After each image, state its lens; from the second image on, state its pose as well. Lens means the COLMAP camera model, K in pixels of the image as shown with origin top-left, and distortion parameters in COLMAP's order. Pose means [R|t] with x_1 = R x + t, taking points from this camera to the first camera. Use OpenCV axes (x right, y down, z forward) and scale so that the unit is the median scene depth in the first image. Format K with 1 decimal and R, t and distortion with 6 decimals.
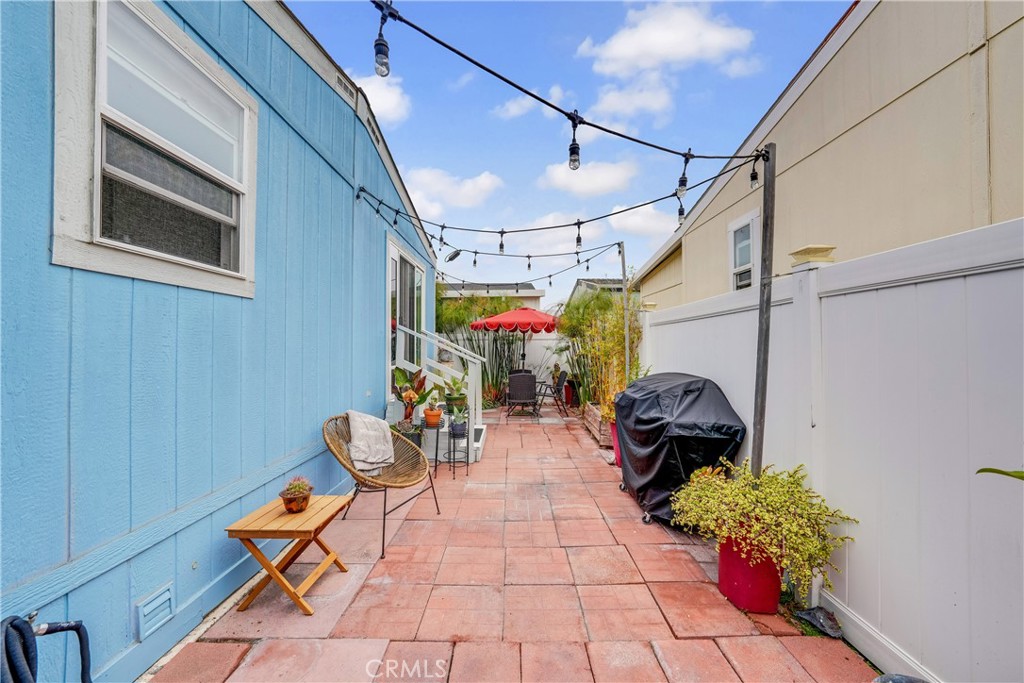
lens RADIAL K [[366.0, 0, 514.9], [0, 366.0, 340.6], [0, 0, 1]] dist [-0.025223, 0.006309]
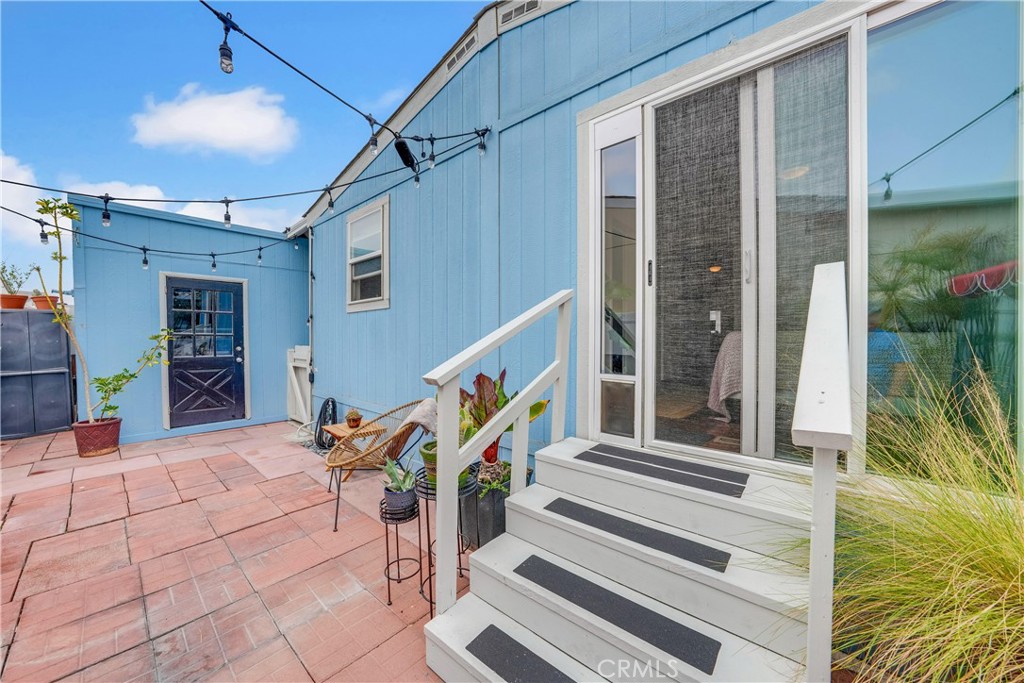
lens RADIAL K [[358.2, 0, 509.5], [0, 358.2, 342.0], [0, 0, 1]] dist [-0.023798, 0.008499]
pose [[-0.654645, 0.008800, -0.755885, 0.148592], [0.013847, 0.999904, -0.000352, 0.043437], [0.755809, -0.010697, -0.654705, 1.879787]]
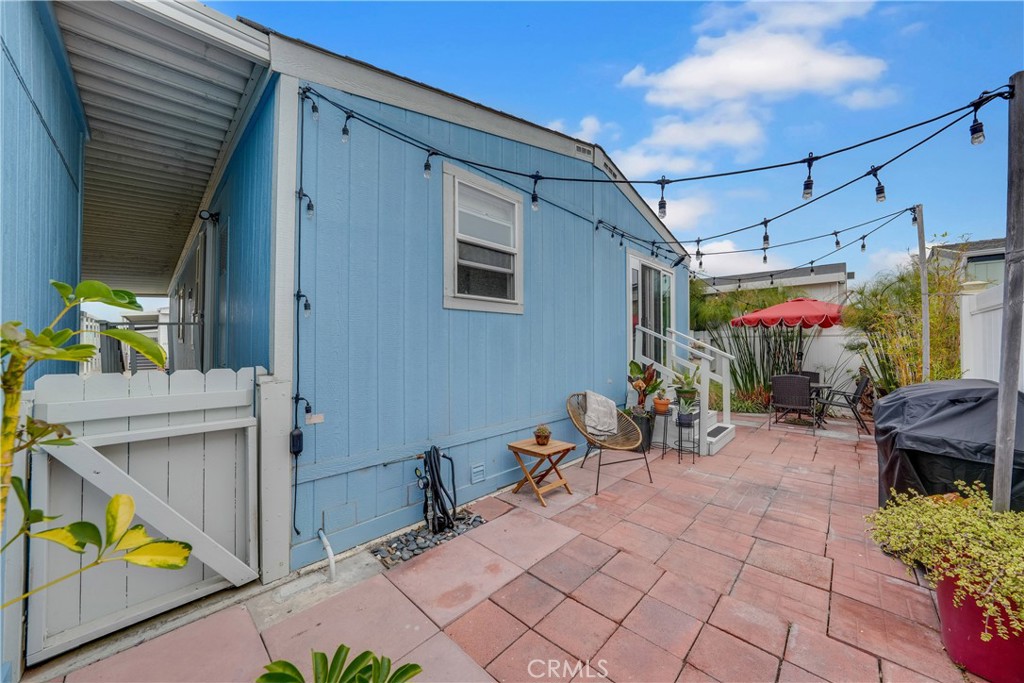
lens RADIAL K [[358.2, 0, 509.5], [0, 358.2, 342.0], [0, 0, 1]] dist [-0.023798, 0.008499]
pose [[0.719306, -0.003379, -0.694685, 0.277523], [0.009609, 0.999941, 0.005085, 0.001433], [0.694627, -0.010333, 0.719296, -0.169894]]
